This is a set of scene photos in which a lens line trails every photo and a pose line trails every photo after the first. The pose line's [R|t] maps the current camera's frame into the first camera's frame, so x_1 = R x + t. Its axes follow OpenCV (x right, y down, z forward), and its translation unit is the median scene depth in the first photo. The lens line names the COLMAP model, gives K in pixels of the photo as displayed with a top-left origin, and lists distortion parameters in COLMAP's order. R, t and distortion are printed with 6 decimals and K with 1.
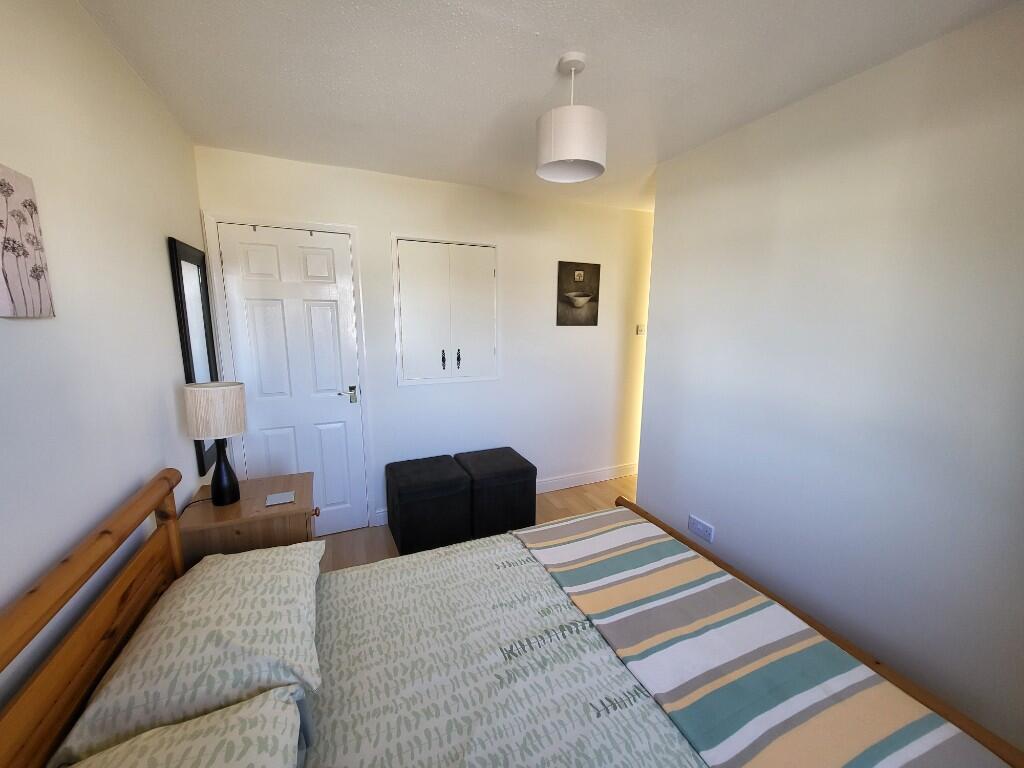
lens RADIAL K [[401.7, 0, 516.5], [0, 401.7, 385.0], [0, 0, 1]] dist [0.000233, -0.000047]
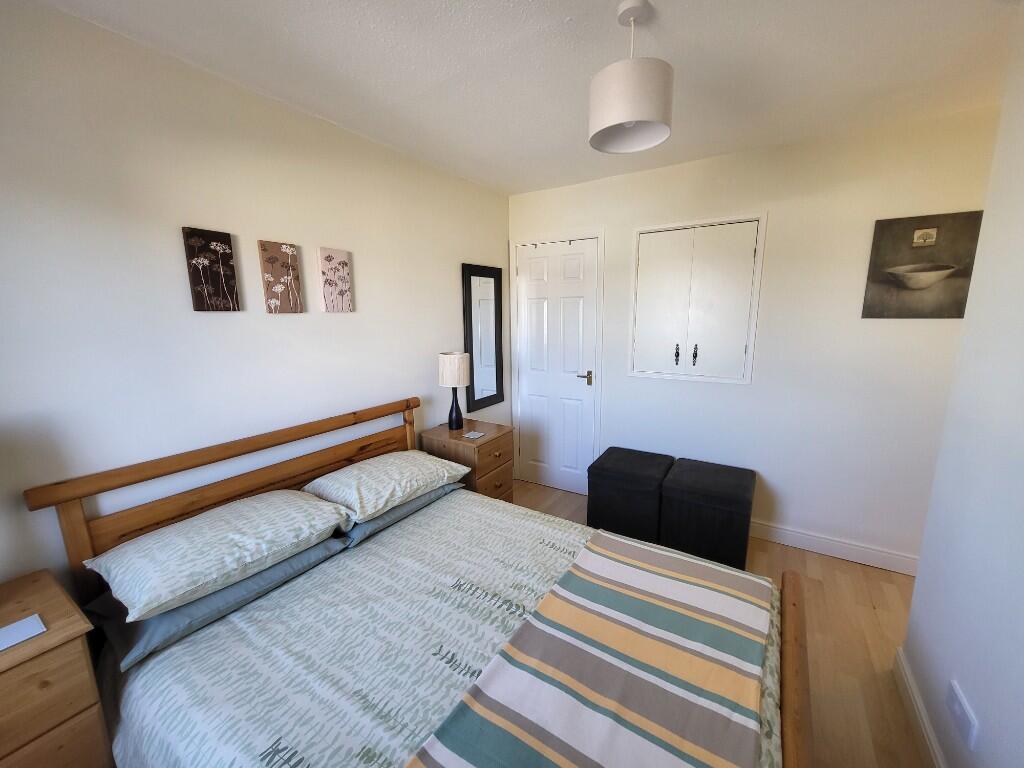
lens RADIAL K [[401.7, 0, 516.5], [0, 401.7, 385.0], [0, 0, 1]] dist [0.000233, -0.000047]
pose [[0.550717, 0.135547, -0.823613, 0.596257], [-0.126445, 0.988887, 0.078198, -0.028350], [0.825059, 0.061077, 0.561736, 0.255591]]
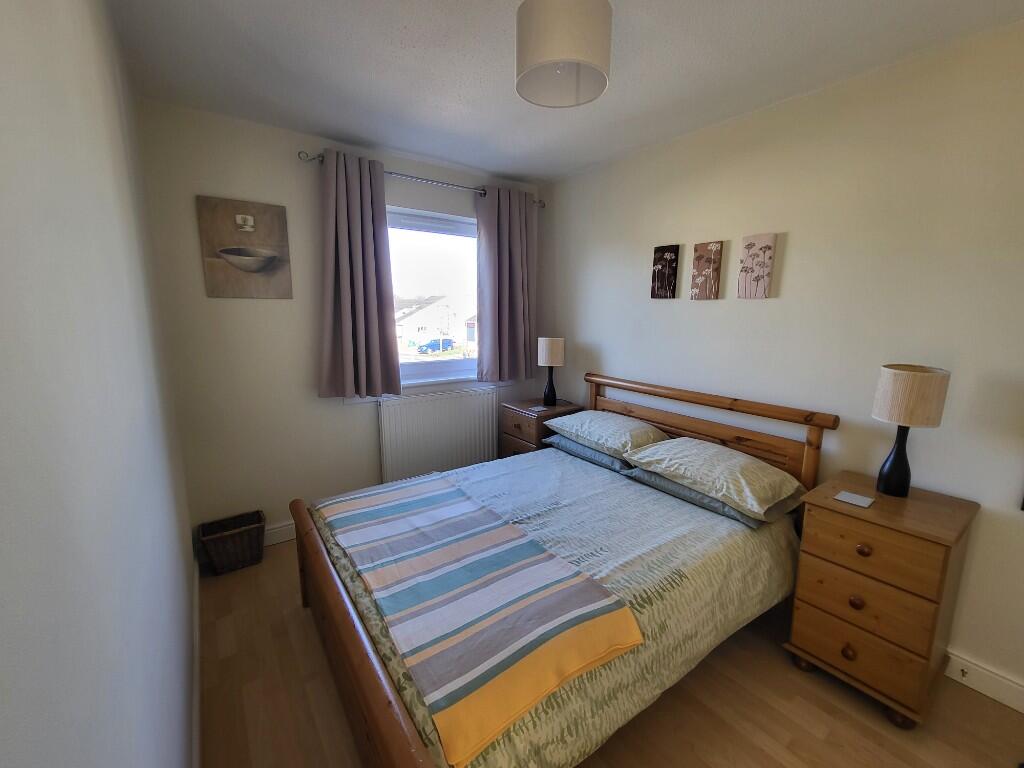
lens RADIAL K [[432.3, 0, 512.0], [0, 432.3, 384.0], [0, 0, 1]] dist [0.000954, 0.000149]
pose [[-0.980101, 0.019582, -0.197530, 0.295662], [-0.047818, 0.942524, 0.330700, -0.207010], [0.192652, 0.333565, -0.922832, 1.436394]]
